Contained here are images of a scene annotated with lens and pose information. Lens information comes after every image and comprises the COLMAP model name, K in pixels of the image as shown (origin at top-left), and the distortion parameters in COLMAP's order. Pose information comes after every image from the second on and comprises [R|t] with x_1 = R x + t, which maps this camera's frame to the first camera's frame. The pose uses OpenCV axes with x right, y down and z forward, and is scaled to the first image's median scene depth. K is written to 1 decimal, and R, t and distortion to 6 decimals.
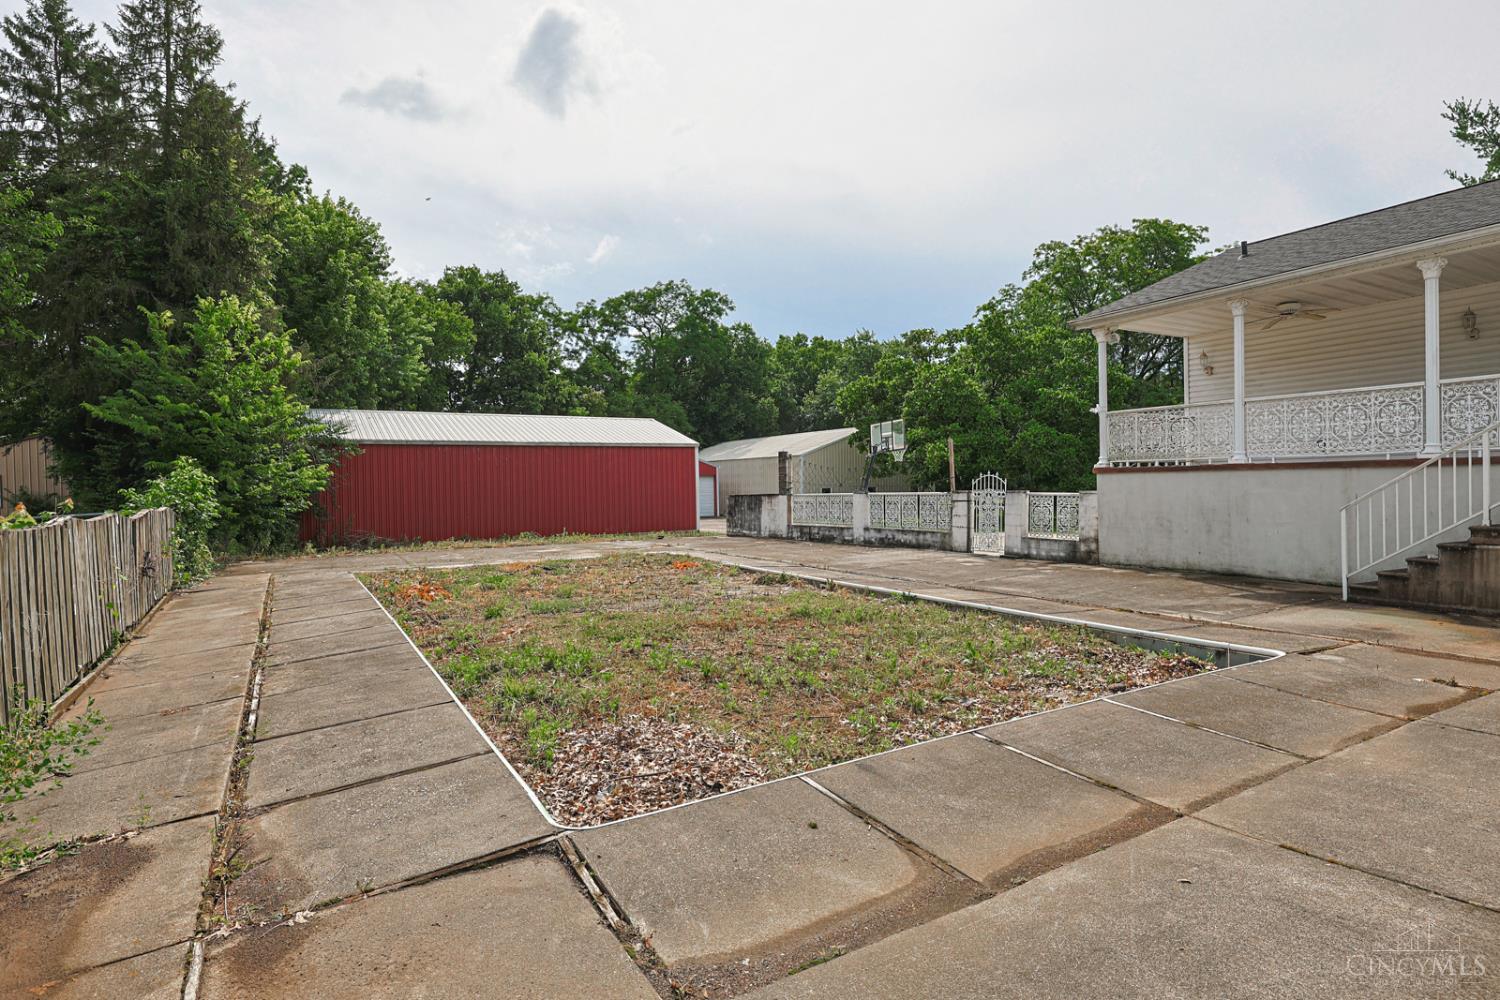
lens RADIAL K [[785.1, 0, 740.0], [0, 785.1, 505.3], [0, 0, 1]] dist [0.004429, 0.000130]
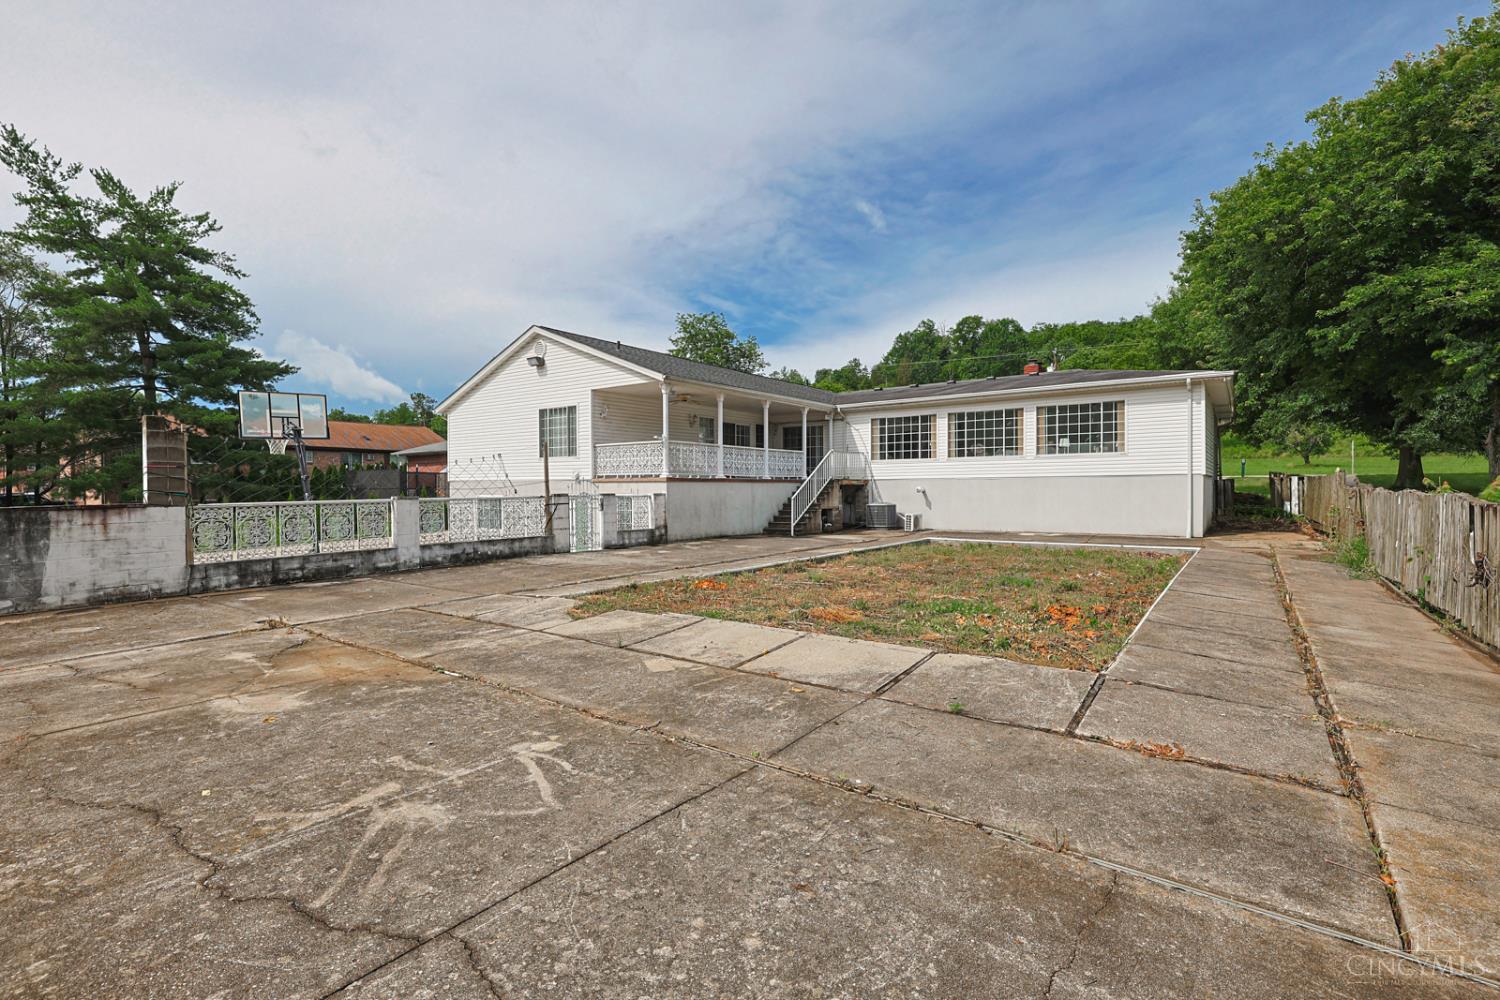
lens RADIAL K [[682.1, 0, 754.7], [0, 682.1, 497.2], [0, 0, 1]] dist [0.001566, -0.001145]
pose [[-0.410497, 0.008242, 0.911825, -0.296018], [0.036402, 0.999310, 0.007355, -0.005392], [-0.911135, 0.036211, -0.410514, 0.517677]]
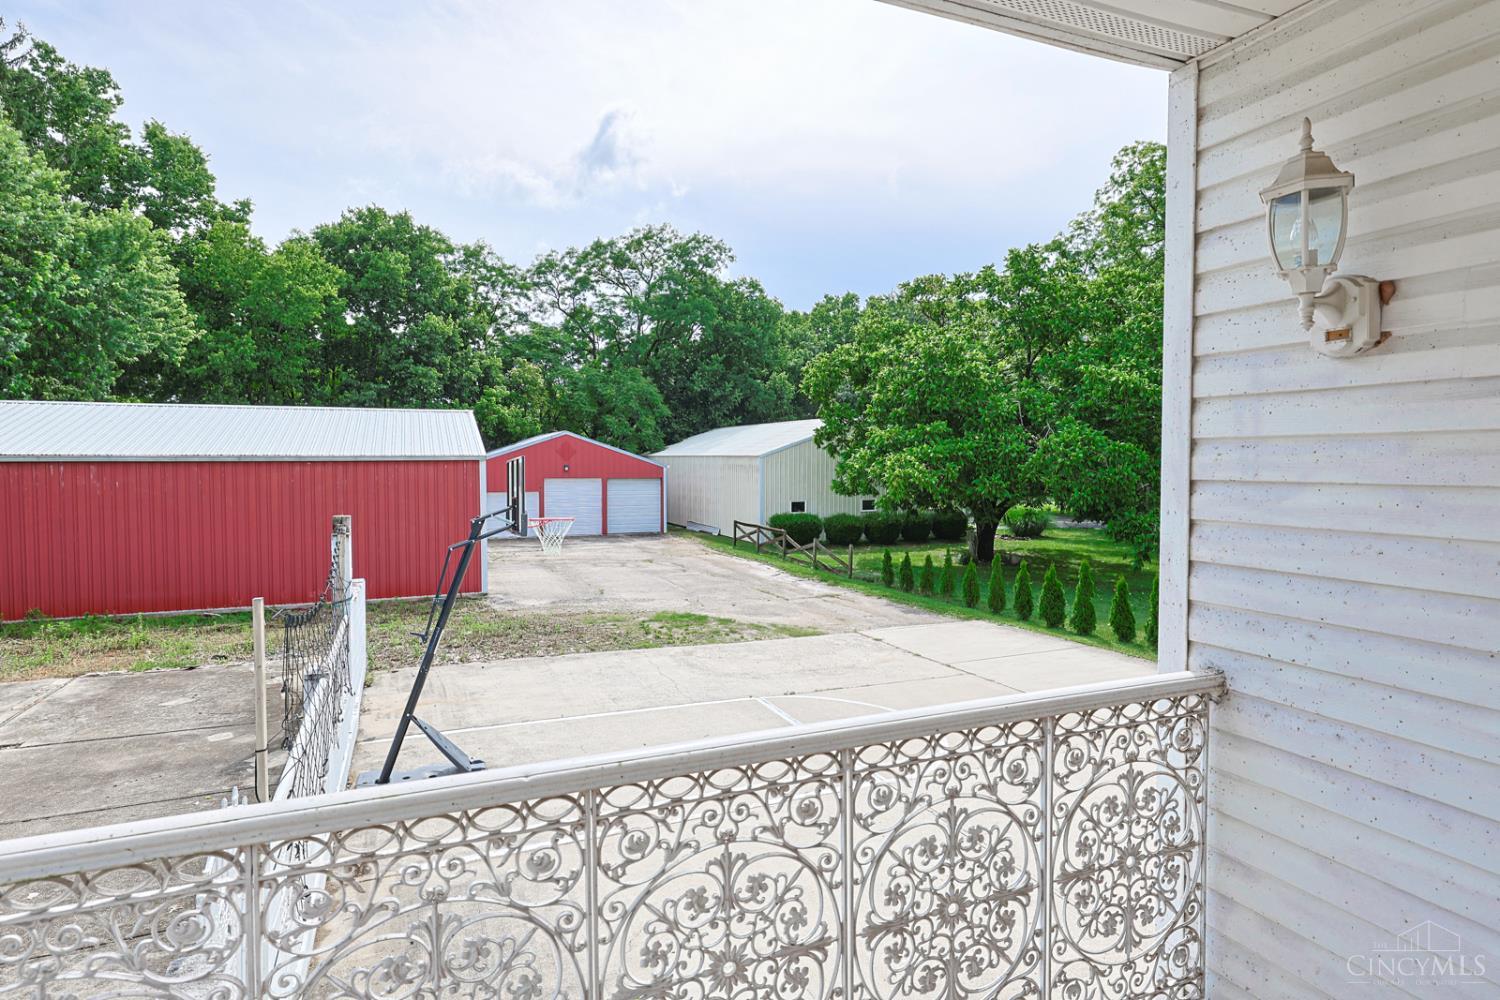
lens RADIAL K [[806.7, 0, 739.1], [0, 806.7, 491.1], [0, 0, 1]] dist [0.006890, -0.002351]
pose [[0.990410, 0.021413, -0.136493, 0.208114], [-0.019030, 0.999643, 0.018738, -0.058548], [0.136845, -0.015961, 0.990464, 0.346440]]
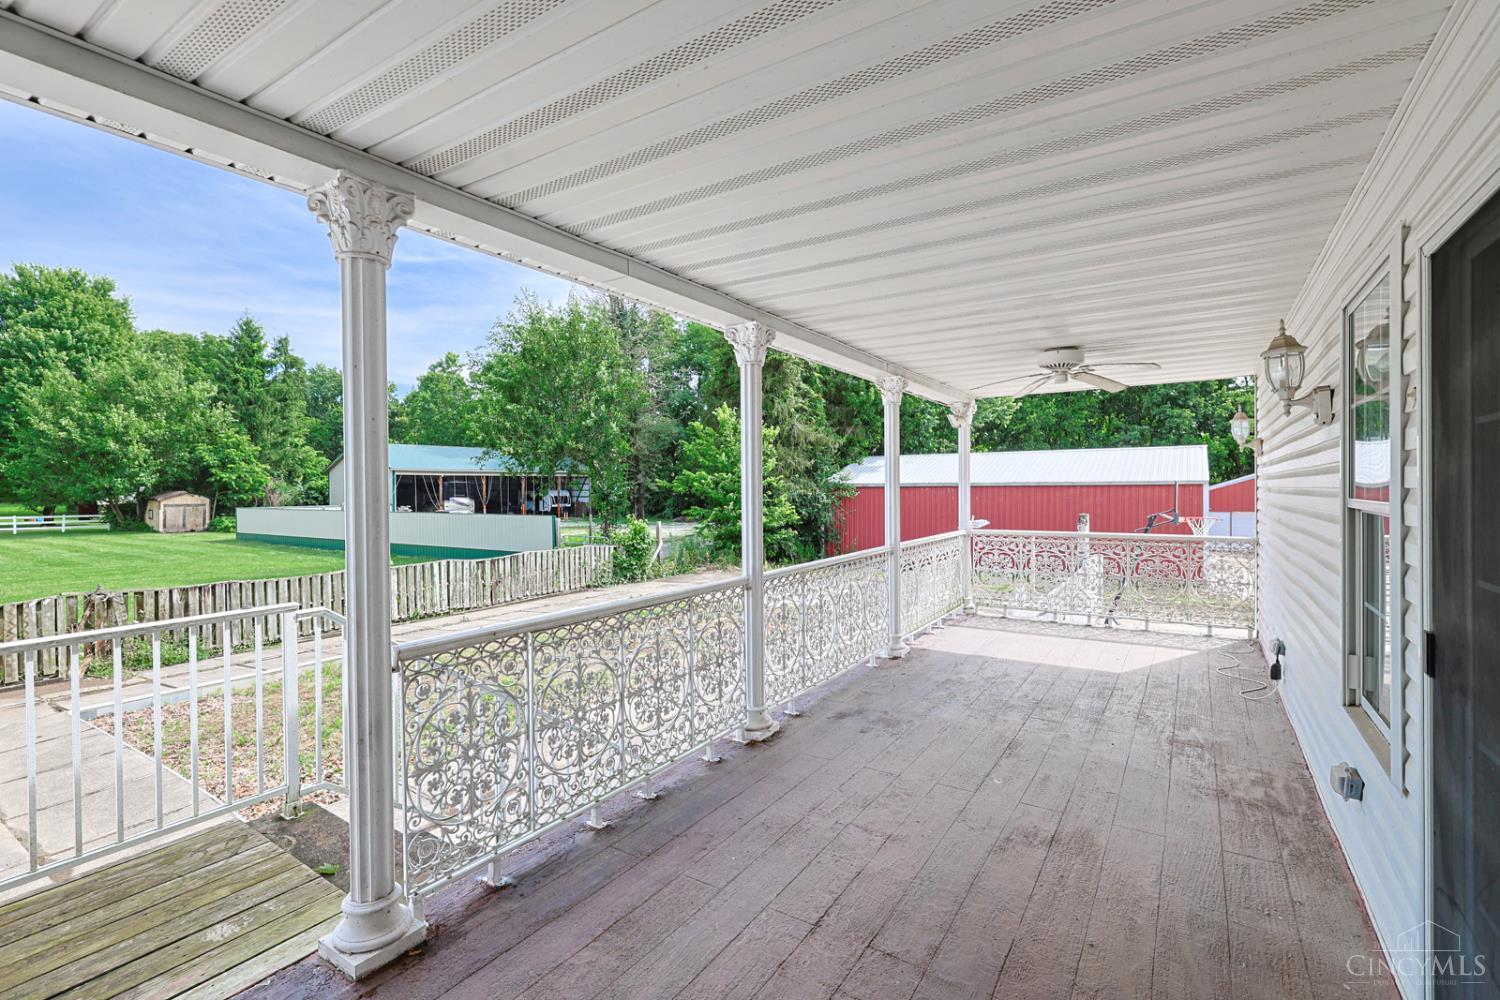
lens RADIAL K [[682.1, 0, 746.4], [0, 682.1, 493.6], [0, 0, 1]] dist [0.001566, -0.001145]
pose [[0.450898, 0.025200, -0.892220, 0.331985], [-0.023805, 0.999585, 0.016202, -0.057655], [0.892258, 0.013934, 0.451311, 0.207105]]
